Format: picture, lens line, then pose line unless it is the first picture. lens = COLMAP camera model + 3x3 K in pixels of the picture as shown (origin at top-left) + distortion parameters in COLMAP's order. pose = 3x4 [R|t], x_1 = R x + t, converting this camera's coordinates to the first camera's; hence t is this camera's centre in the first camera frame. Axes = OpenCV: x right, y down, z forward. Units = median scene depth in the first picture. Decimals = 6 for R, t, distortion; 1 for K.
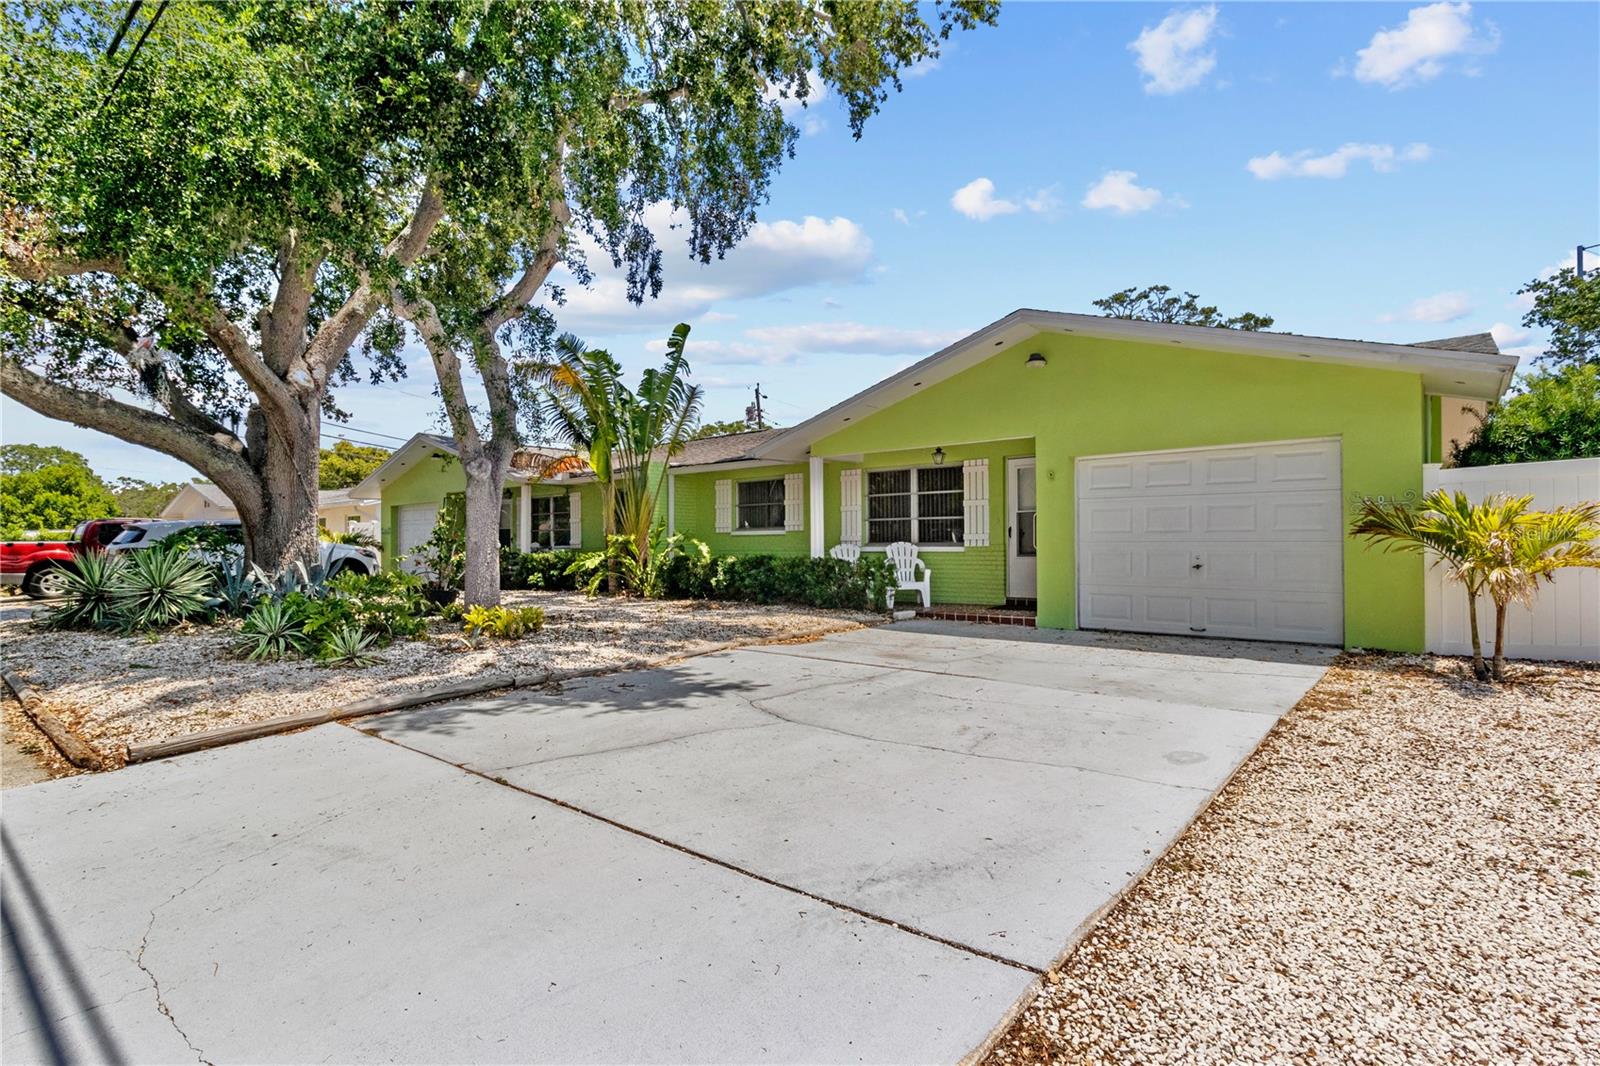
lens RADIAL K [[750.3, 0, 808.0], [0, 750.3, 529.1], [0, 0, 1]] dist [0.001643, 0.001036]
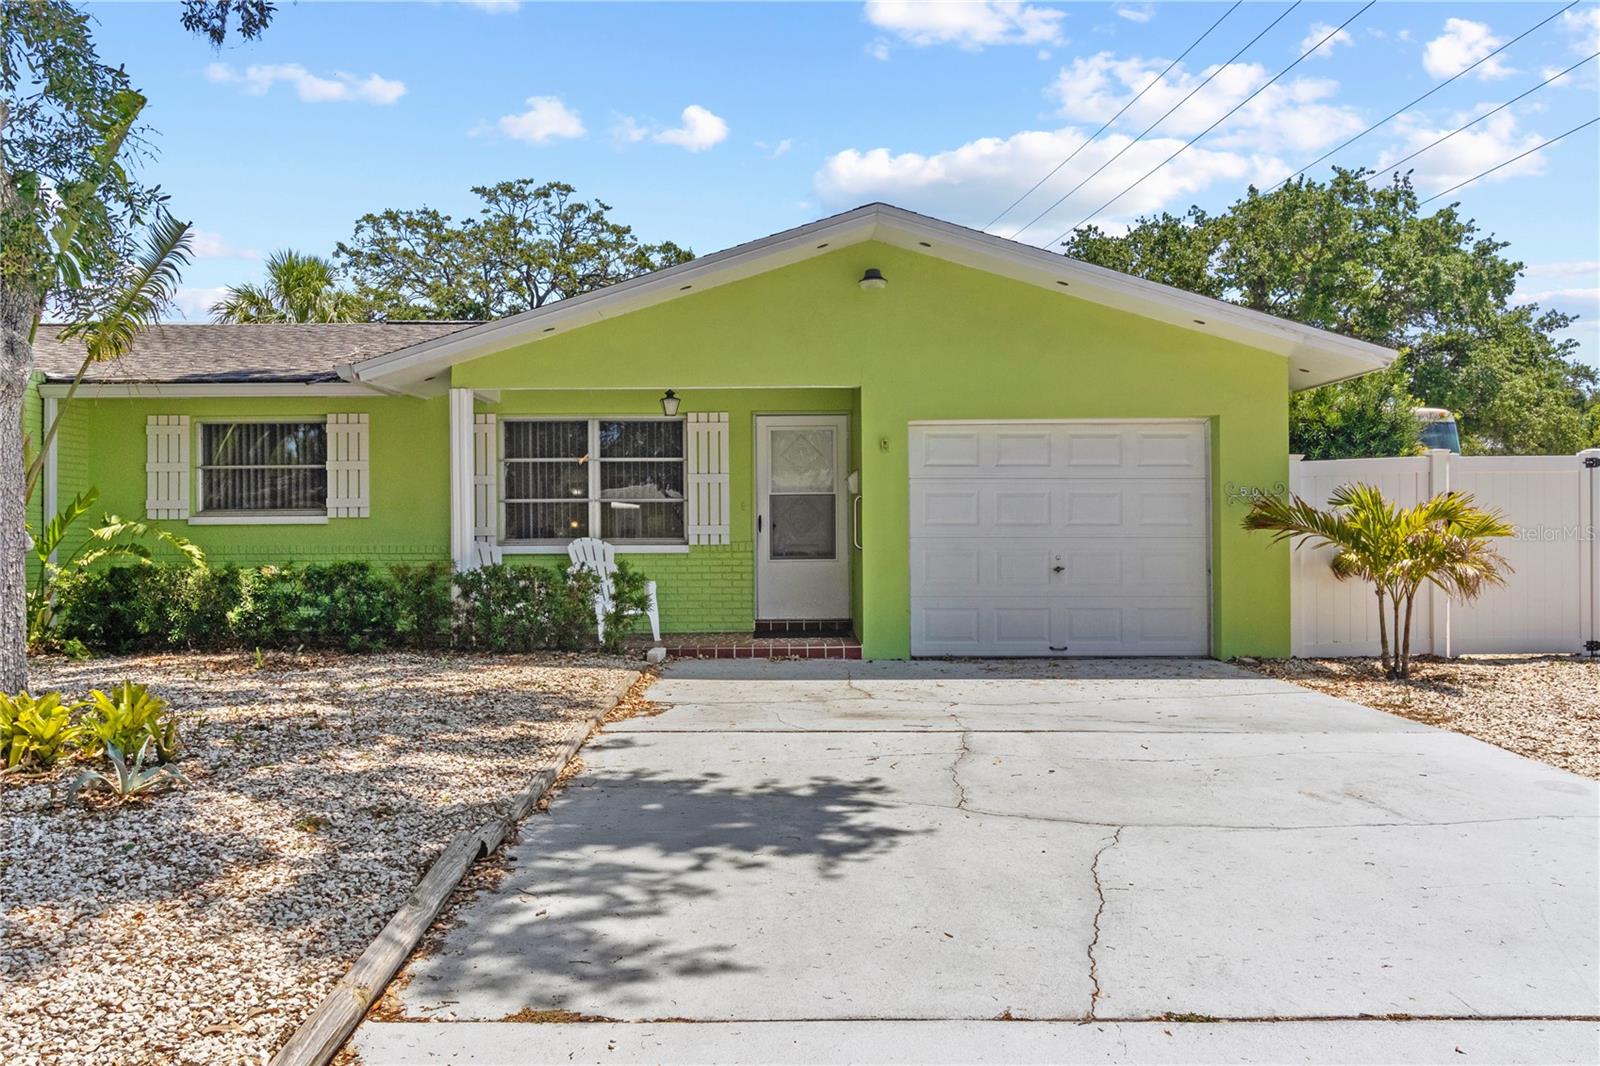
lens RADIAL K [[1124.8, 0, 800.0], [0, 1124.8, 533.0], [0, 0, 1]] dist [-0.001933, -0.000038]
pose [[0.783357, 0.004725, 0.621554, -0.326188], [-0.011689, 0.999906, 0.007131, 0.004730], [-0.621462, -0.012851, 0.783339, 0.178143]]
